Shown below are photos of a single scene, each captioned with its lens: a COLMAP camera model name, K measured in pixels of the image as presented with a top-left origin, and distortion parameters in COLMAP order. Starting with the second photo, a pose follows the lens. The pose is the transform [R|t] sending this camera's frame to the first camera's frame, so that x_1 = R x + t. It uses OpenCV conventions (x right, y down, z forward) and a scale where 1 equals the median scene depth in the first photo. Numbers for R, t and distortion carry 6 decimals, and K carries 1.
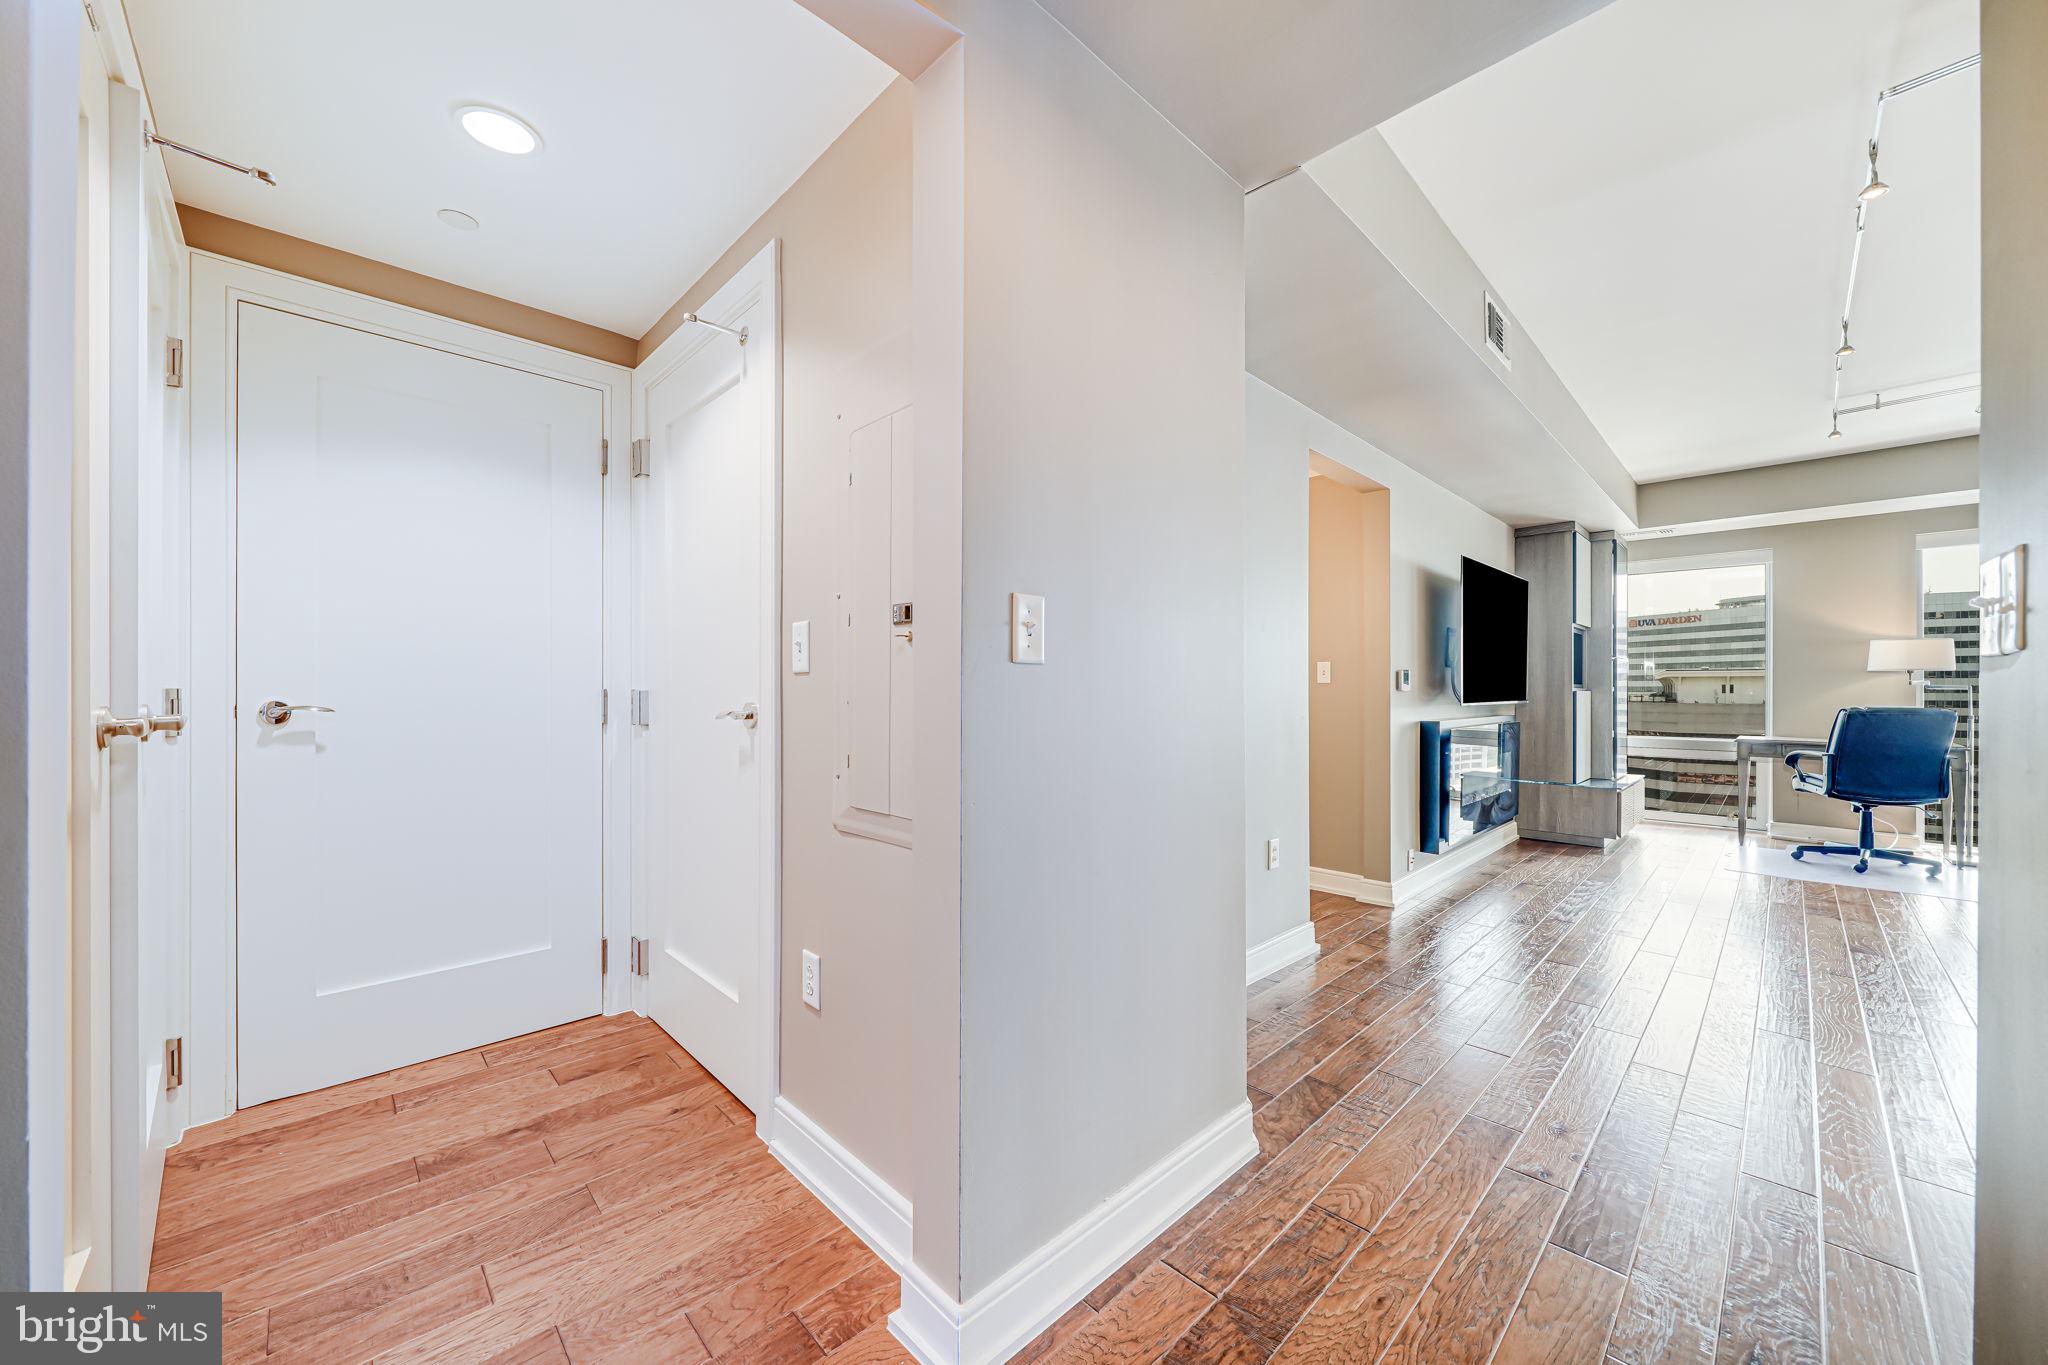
lens RADIAL K [[745.5, 0, 1019.9], [0, 745.5, 688.3], [0, 0, 1]] dist [-0.000347, 0.000141]
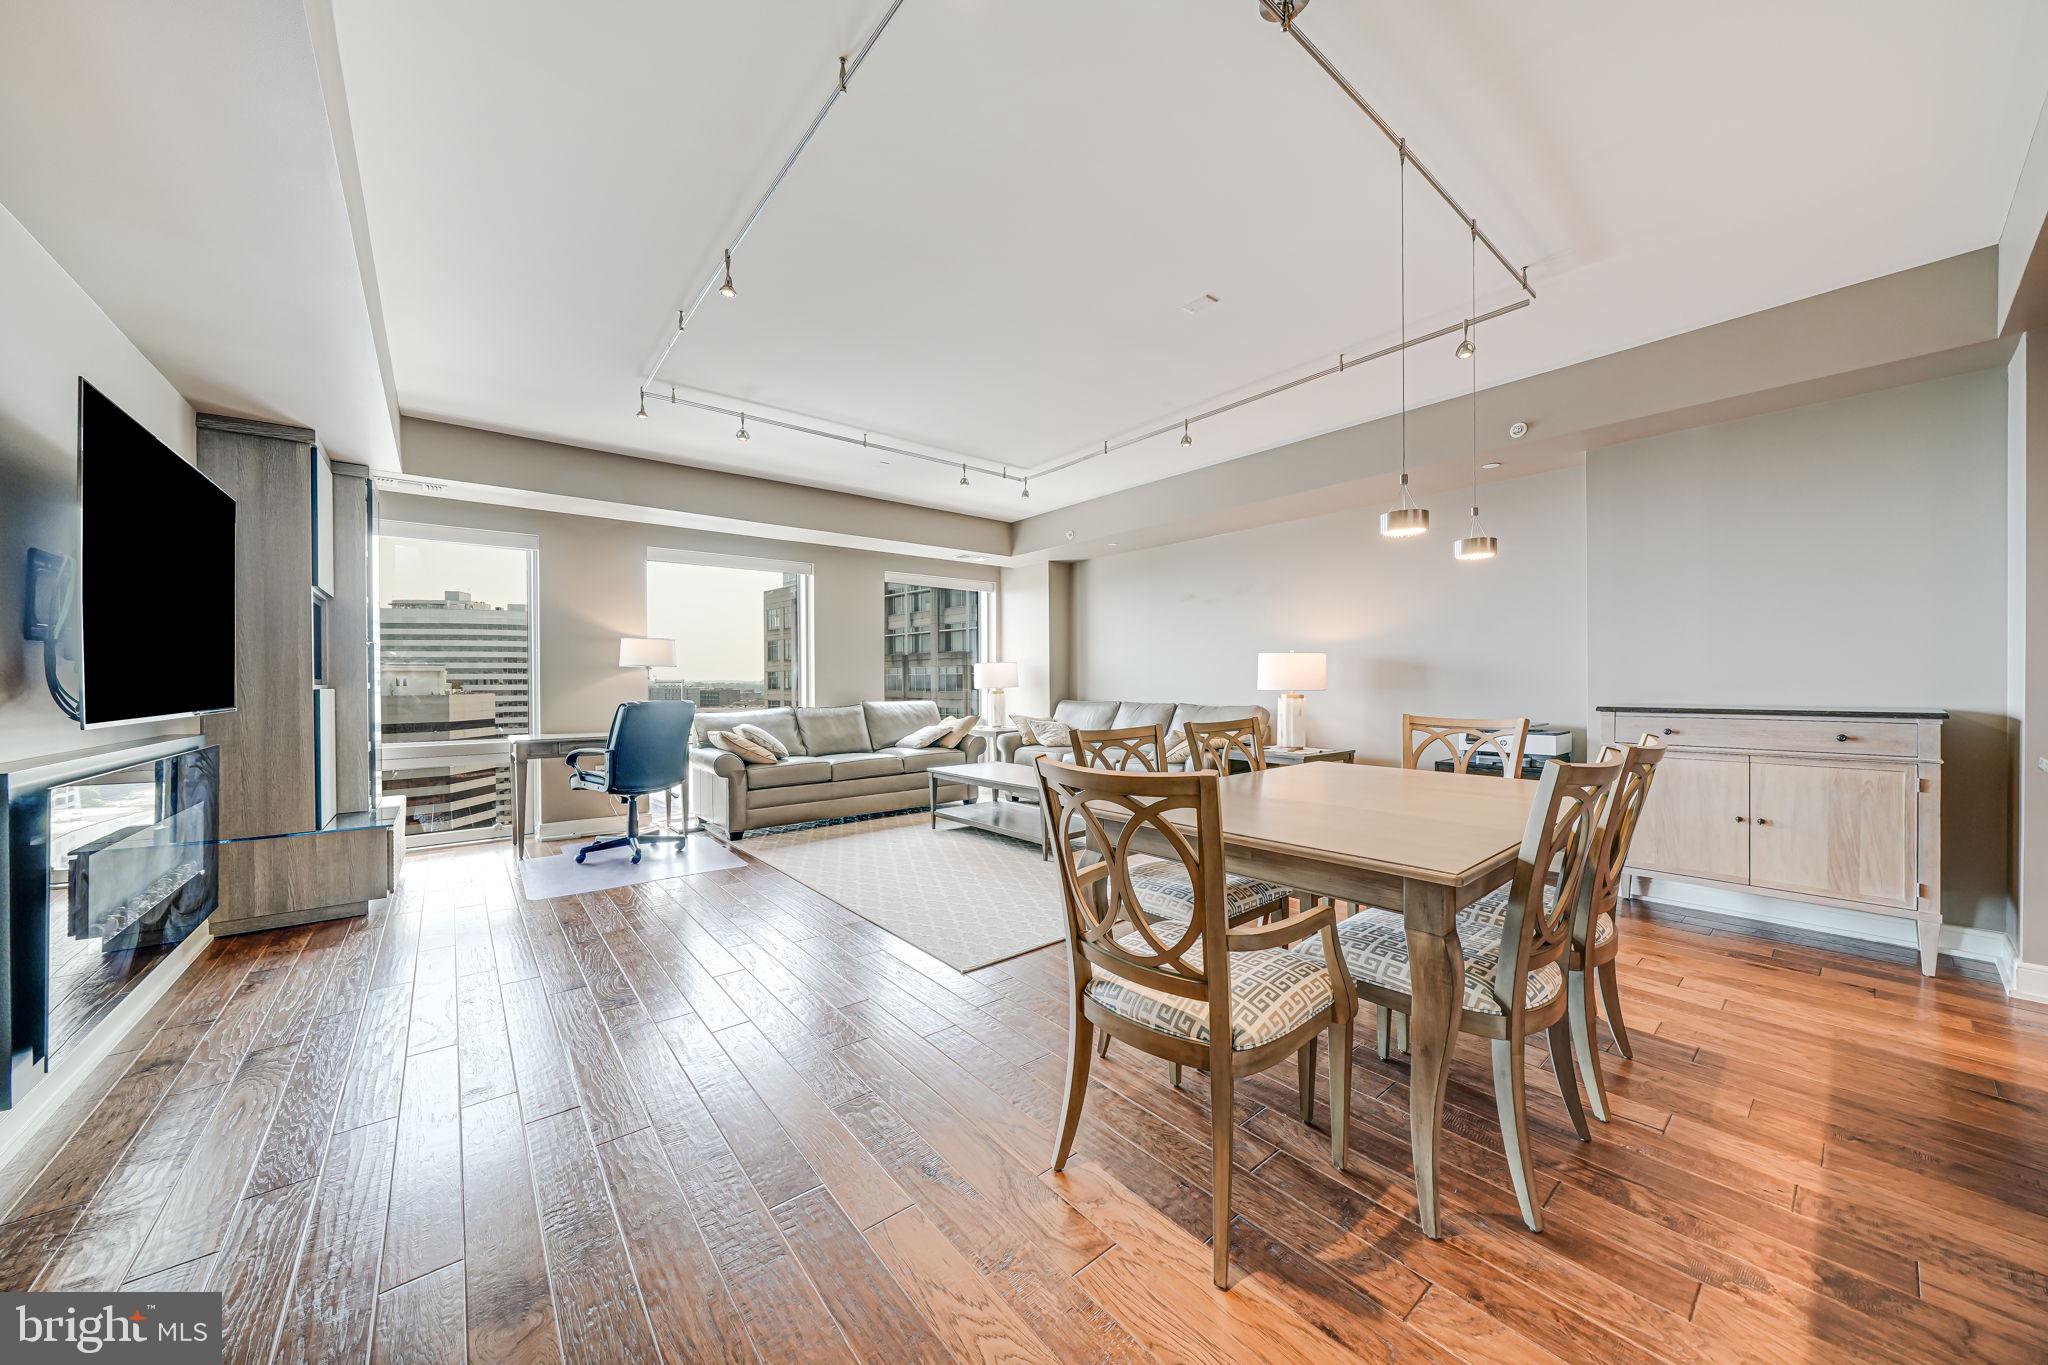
lens RADIAL K [[715.2, 0, 1046.2], [0, 715.2, 682.8], [0, 0, 1]] dist [-0.002138, -0.000091]
pose [[0.082918, -0.005542, 0.996541, 0.172187], [0.006666, 0.999965, 0.005006, -0.001215], [-0.996534, 0.006228, 0.082952, 0.310666]]
